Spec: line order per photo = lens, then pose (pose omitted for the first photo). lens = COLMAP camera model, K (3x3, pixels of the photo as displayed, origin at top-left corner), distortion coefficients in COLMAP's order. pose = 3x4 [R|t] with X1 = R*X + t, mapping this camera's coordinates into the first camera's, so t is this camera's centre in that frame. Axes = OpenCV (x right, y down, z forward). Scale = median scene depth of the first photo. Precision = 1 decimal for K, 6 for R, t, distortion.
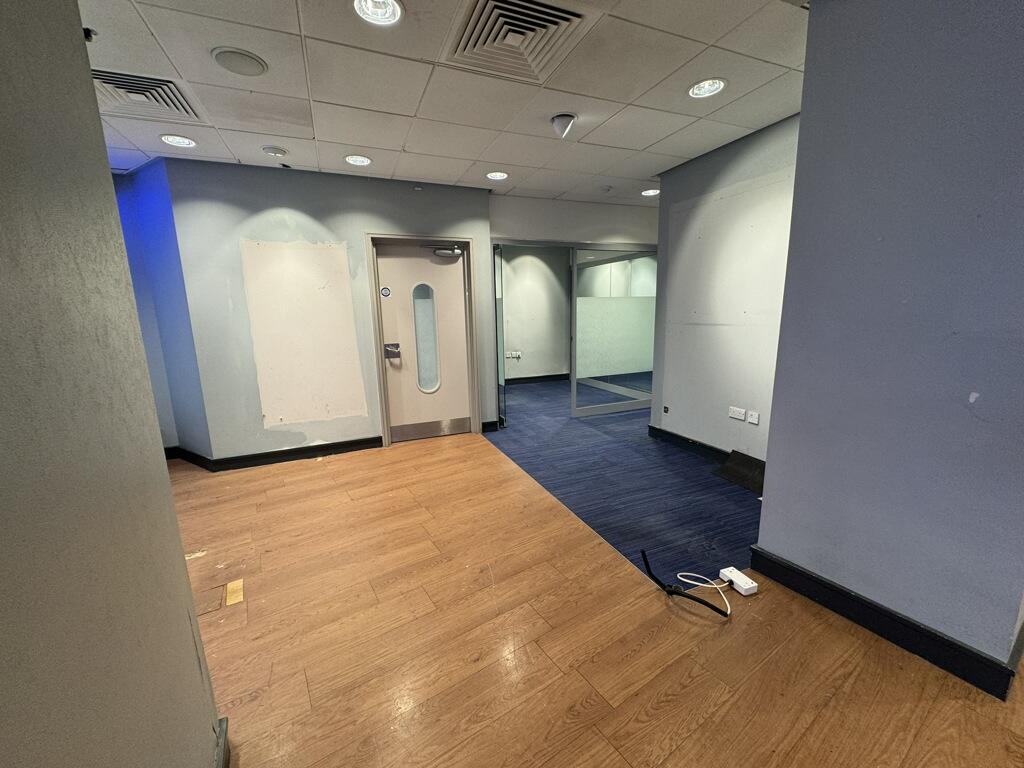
lens RADIAL K [[406.3, 0, 511.4], [0, 406.3, 384.0], [0, 0, 1]] dist [0.001441, 0.000490]
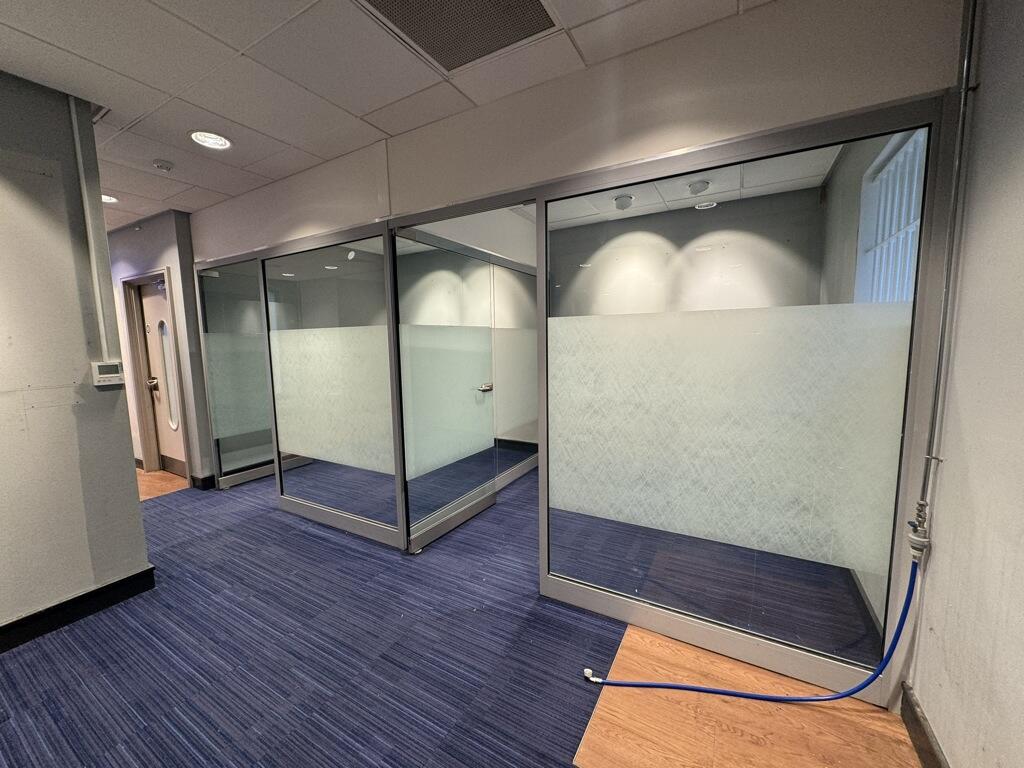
lens RADIAL K [[406.3, 0, 511.4], [0, 406.3, 384.0], [0, 0, 1]] dist [0.001441, 0.000490]
pose [[0.607786, 0.099765, -0.787809, 0.876643], [-0.127780, 0.991436, 0.026970, -0.181205], [0.783753, 0.084274, 0.615328, 0.861602]]
